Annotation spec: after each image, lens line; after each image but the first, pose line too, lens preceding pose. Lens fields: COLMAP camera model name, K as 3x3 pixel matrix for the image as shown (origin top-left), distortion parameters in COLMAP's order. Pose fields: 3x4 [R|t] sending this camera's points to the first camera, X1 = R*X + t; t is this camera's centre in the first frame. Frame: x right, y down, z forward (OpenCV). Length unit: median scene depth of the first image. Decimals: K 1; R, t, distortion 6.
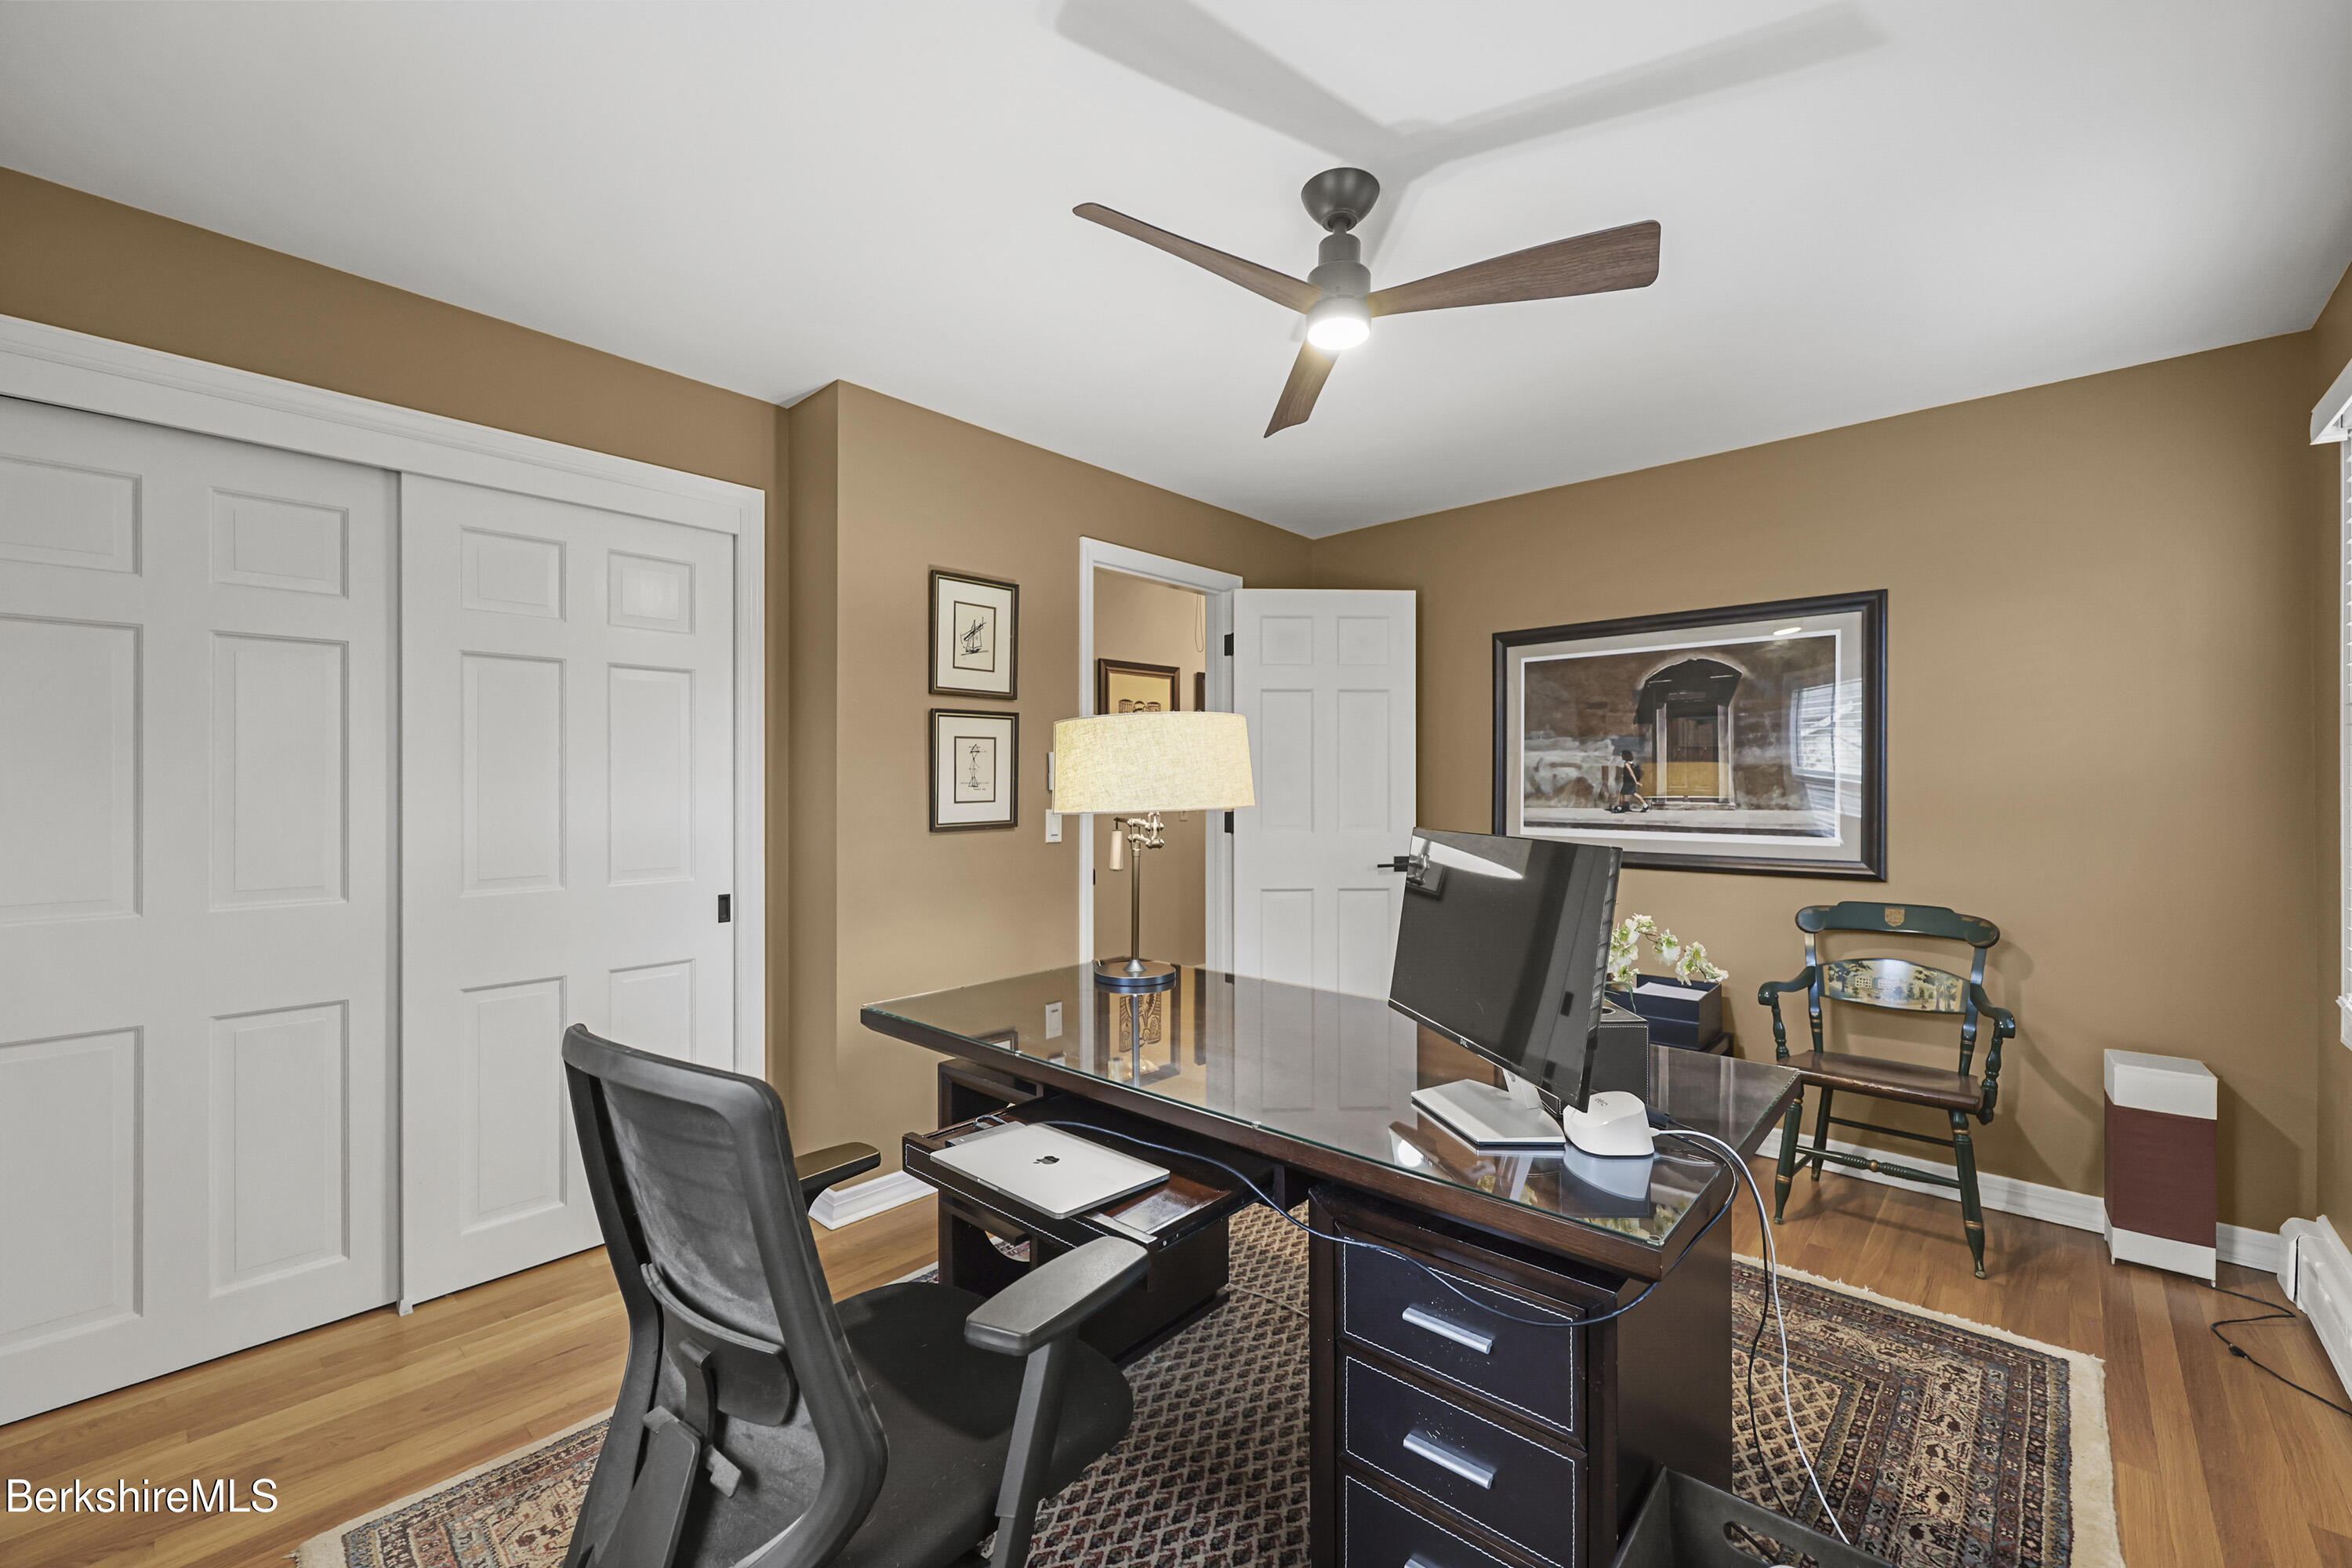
lens RADIAL K [[957.0, 0, 1183.1], [0, 957.0, 780.2], [0, 0, 1]] dist [-0.001830, 0.000589]
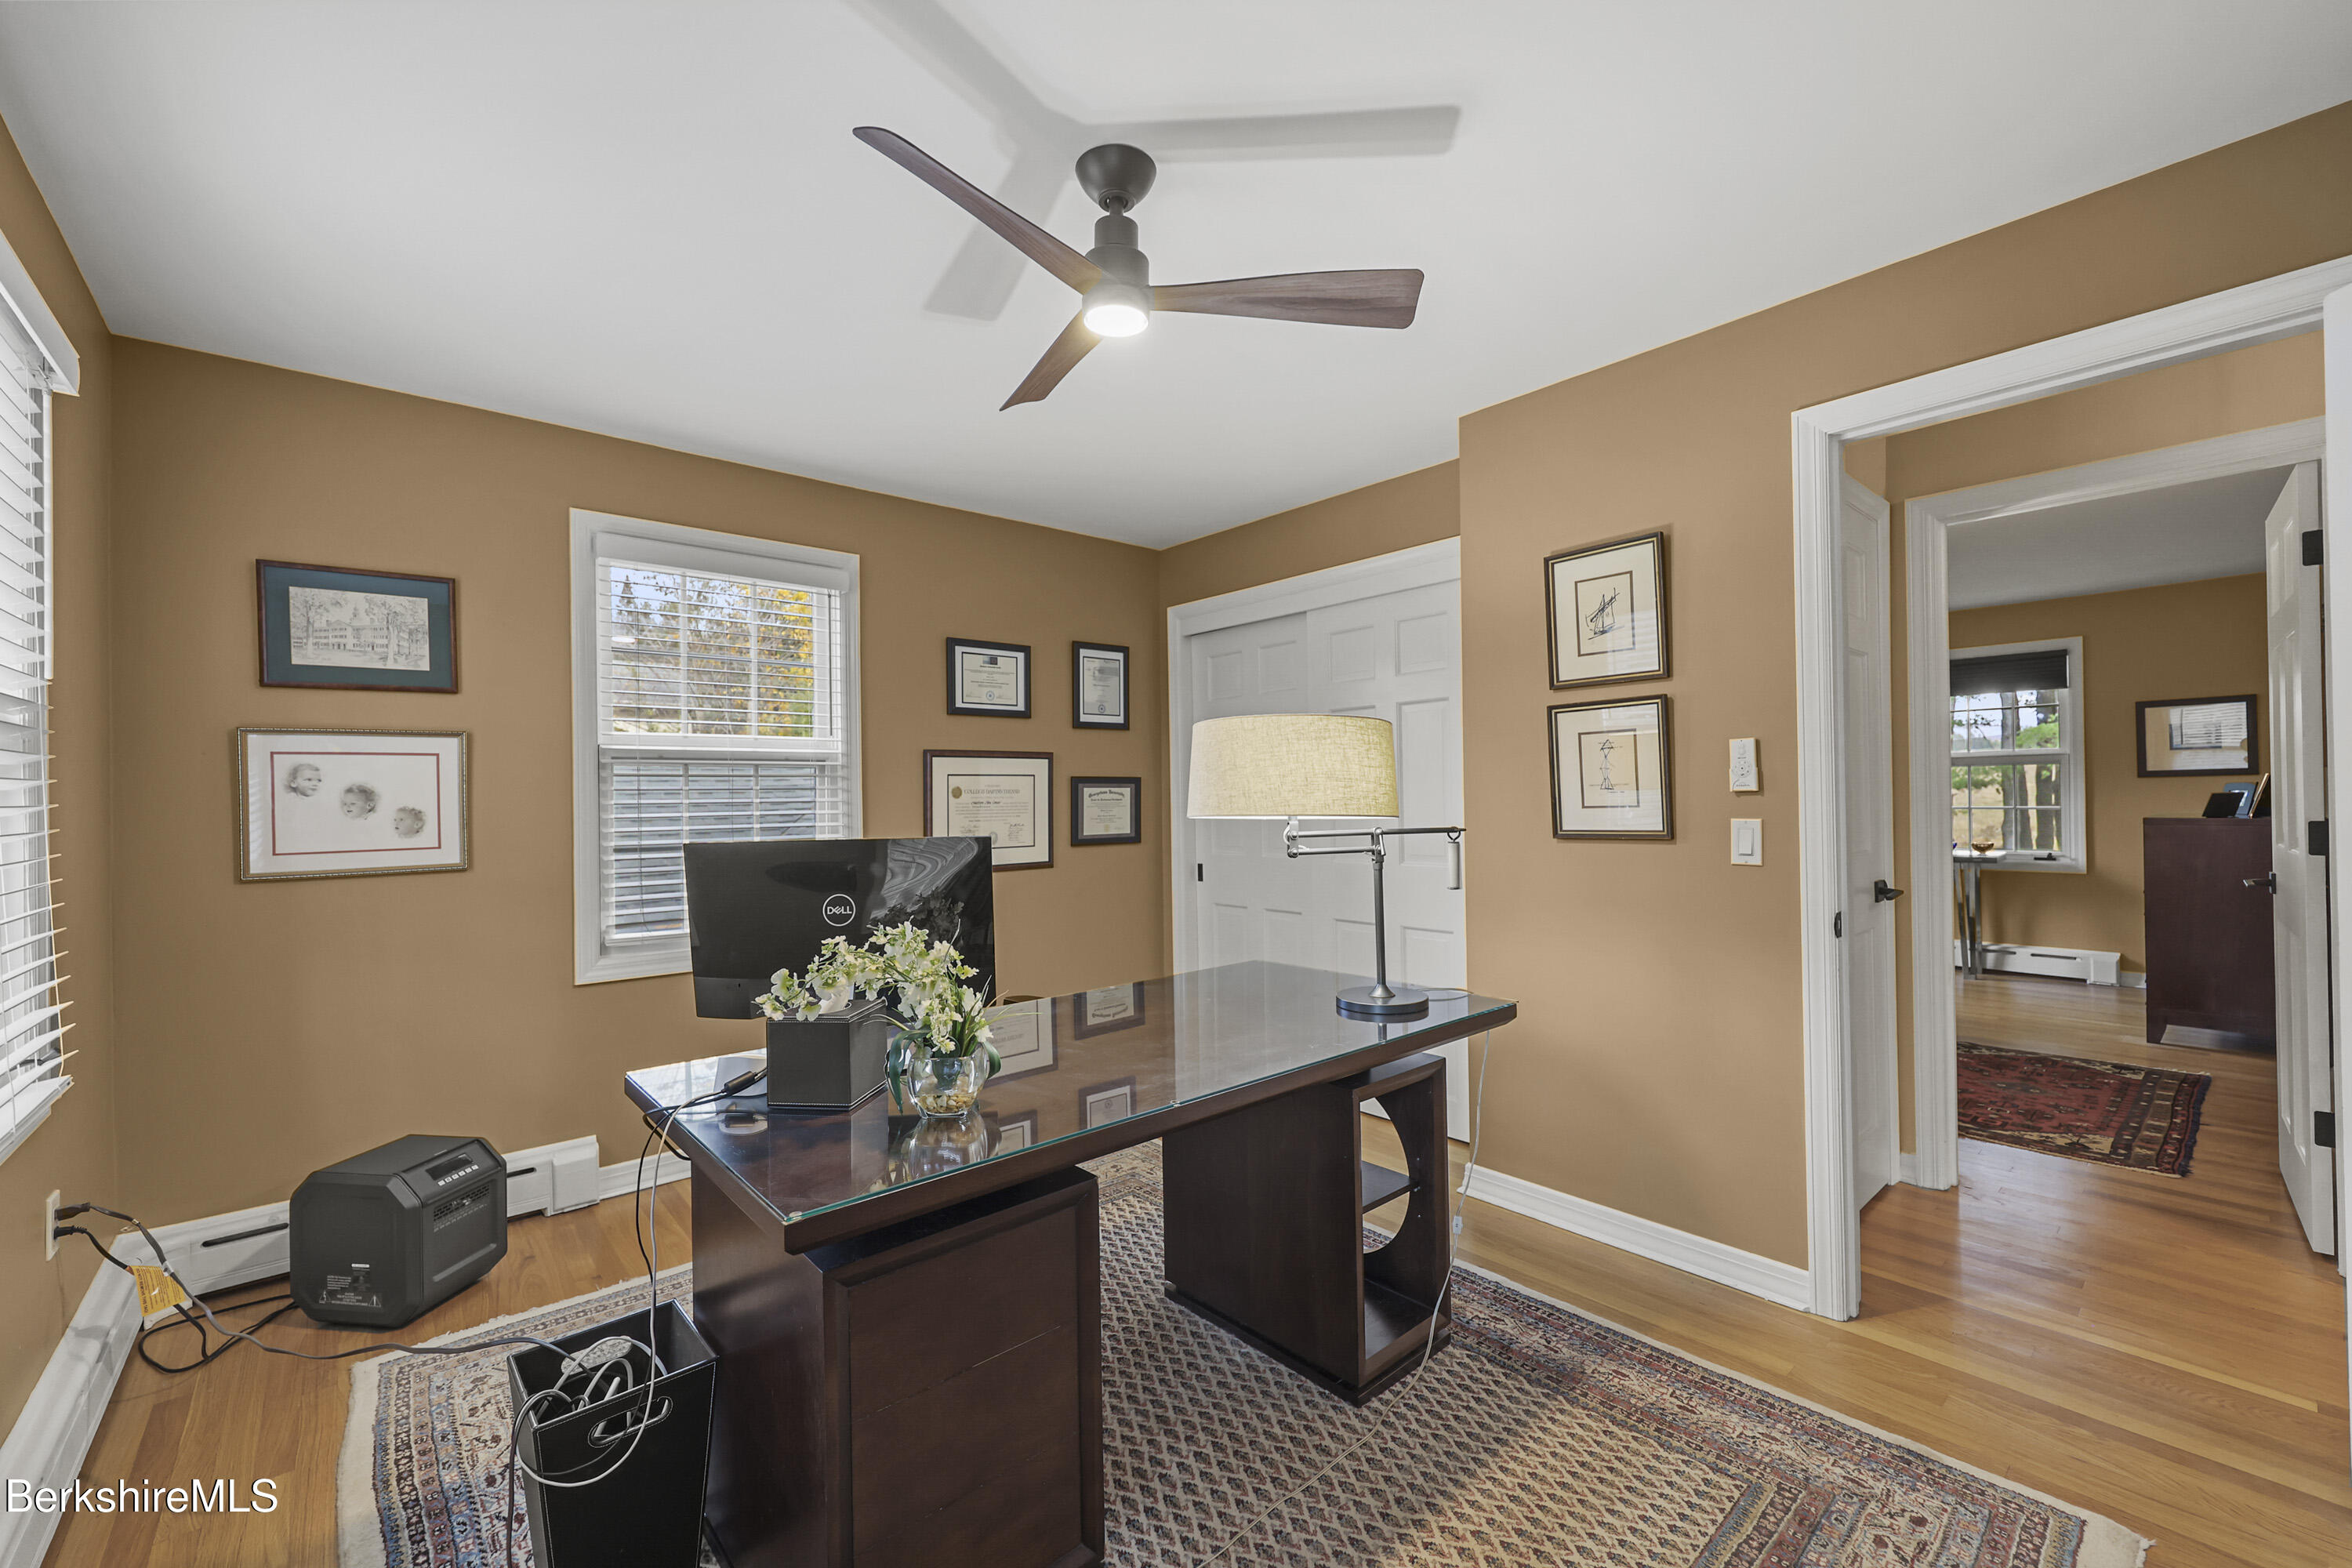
lens RADIAL K [[951.2, 0, 1165.2], [0, 951.2, 793.2], [0, 0, 1]] dist [-0.001093, 0.000459]
pose [[-0.119422, 0.000632, -0.992843, 0.673473], [0.025739, 0.999666, -0.002460, 0.002489], [0.992510, -0.025849, -0.119399, 0.707614]]
